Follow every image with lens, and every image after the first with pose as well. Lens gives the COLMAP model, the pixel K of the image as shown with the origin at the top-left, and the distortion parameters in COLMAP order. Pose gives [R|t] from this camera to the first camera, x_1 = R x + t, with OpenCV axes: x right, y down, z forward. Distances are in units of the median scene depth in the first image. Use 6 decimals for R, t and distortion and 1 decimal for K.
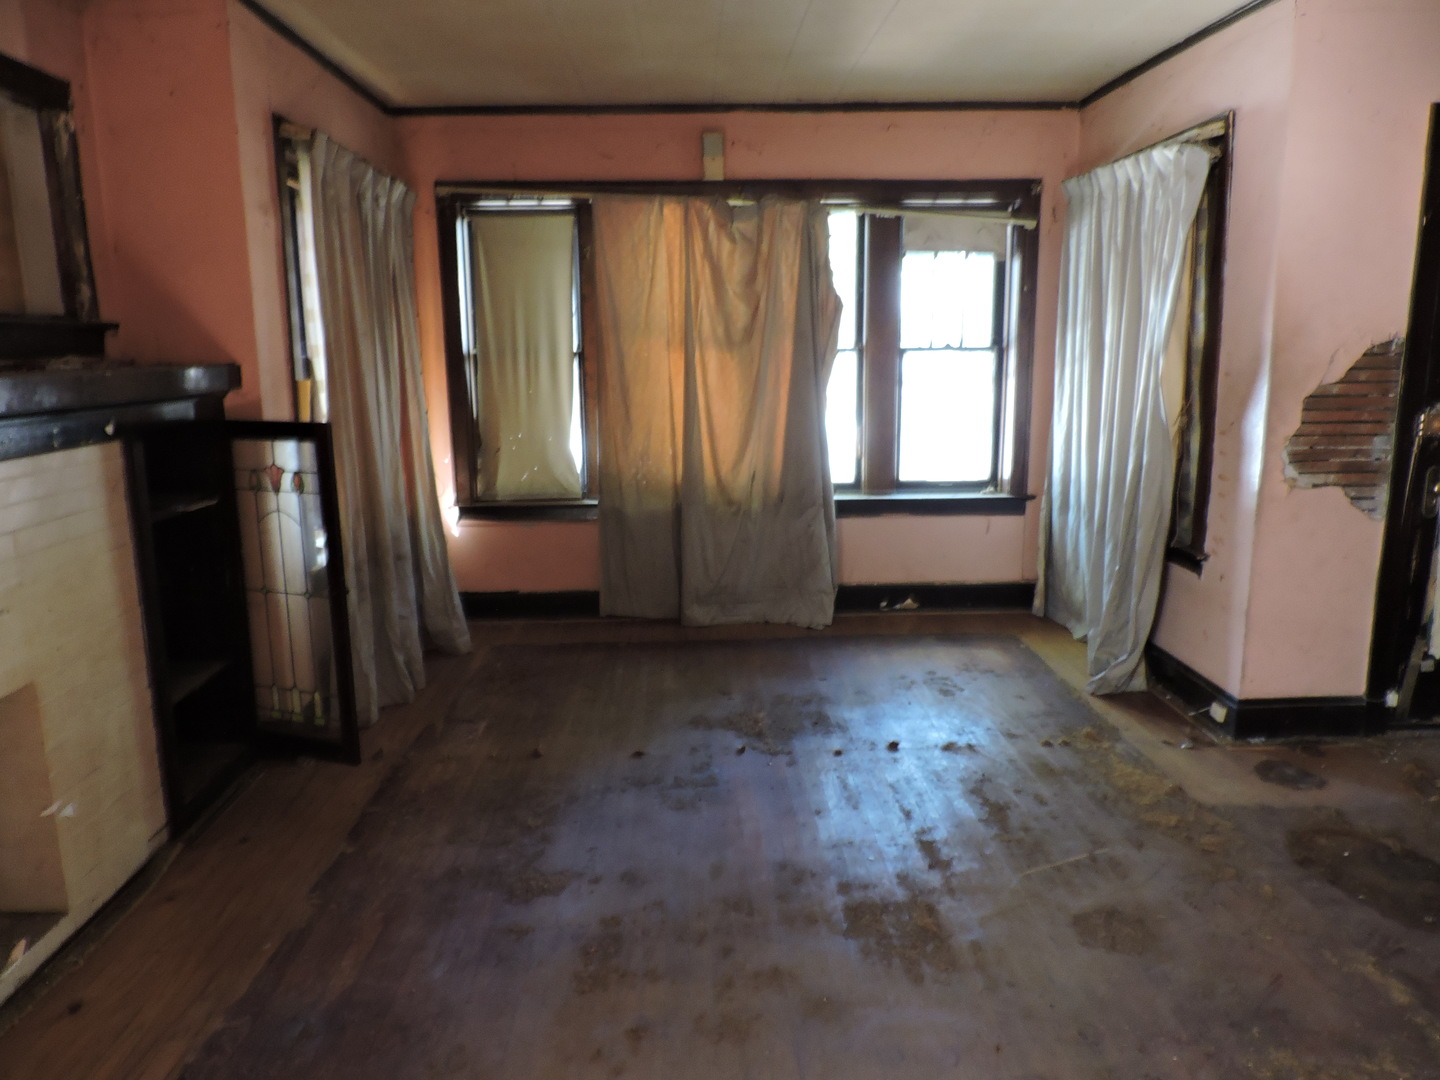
lens RADIAL K [[998.7, 0, 720.0], [0, 998.7, 540.0], [0, 0, 1]] dist [-0.015851, 0.007873]
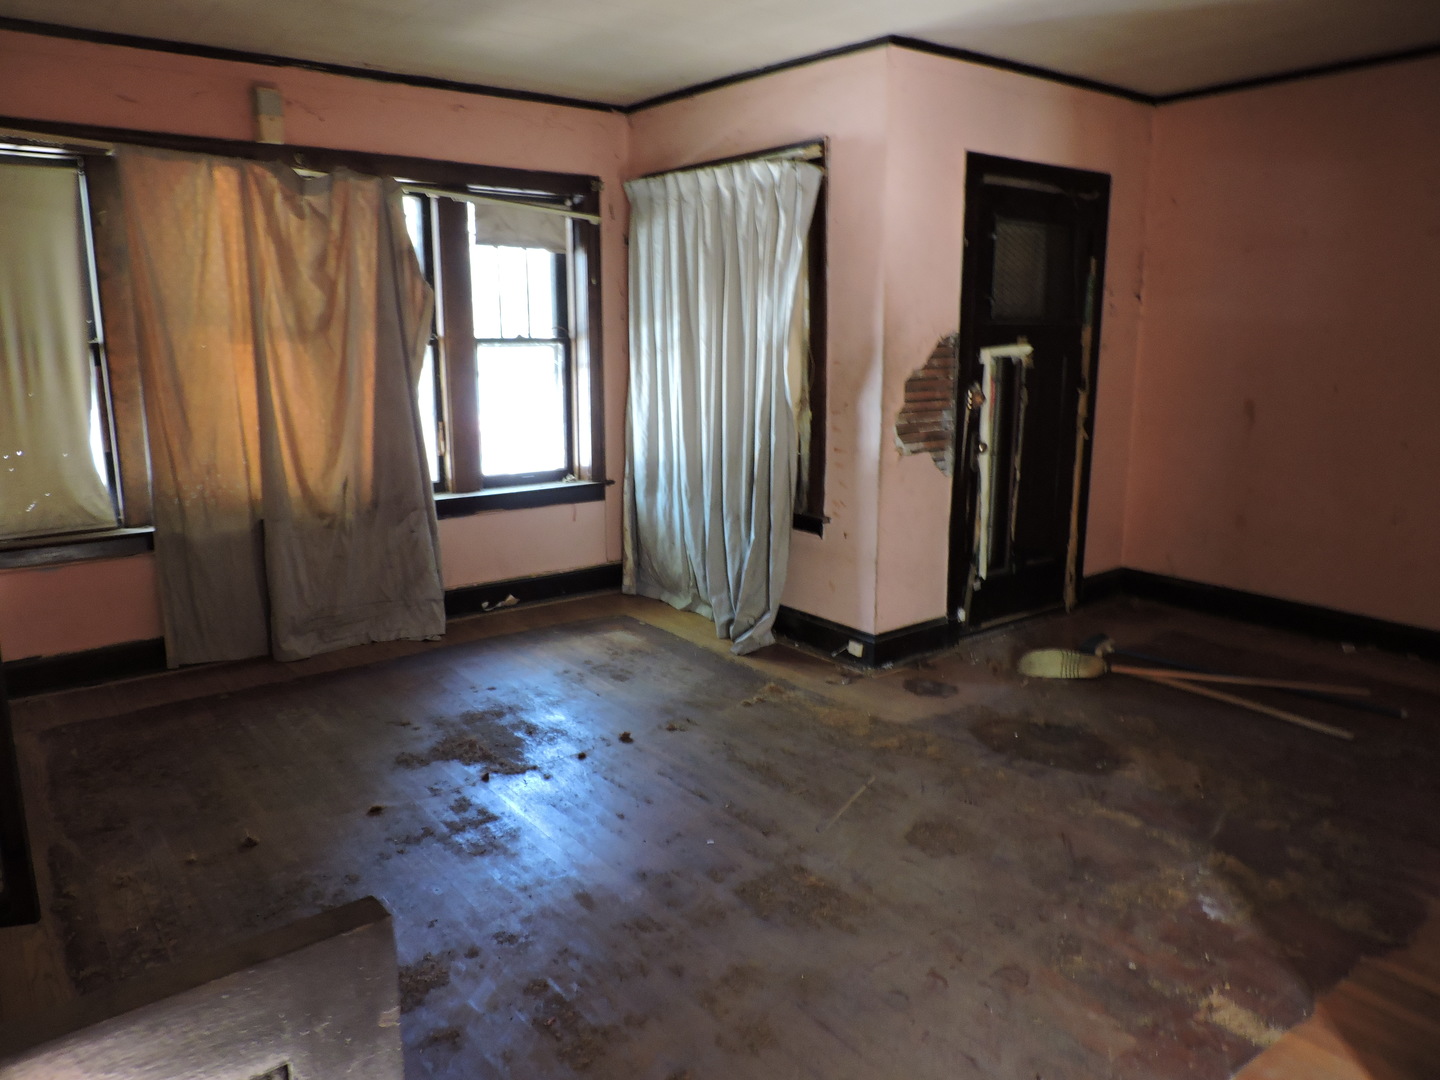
lens RADIAL K [[998.7, 0, 720.0], [0, 998.7, 540.0], [0, 0, 1]] dist [-0.015851, 0.007873]
pose [[0.818111, -0.109992, 0.564443, -0.211548], [0.104626, 0.993625, 0.041978, -0.016312], [-0.565463, 0.024713, 0.824404, 0.081576]]
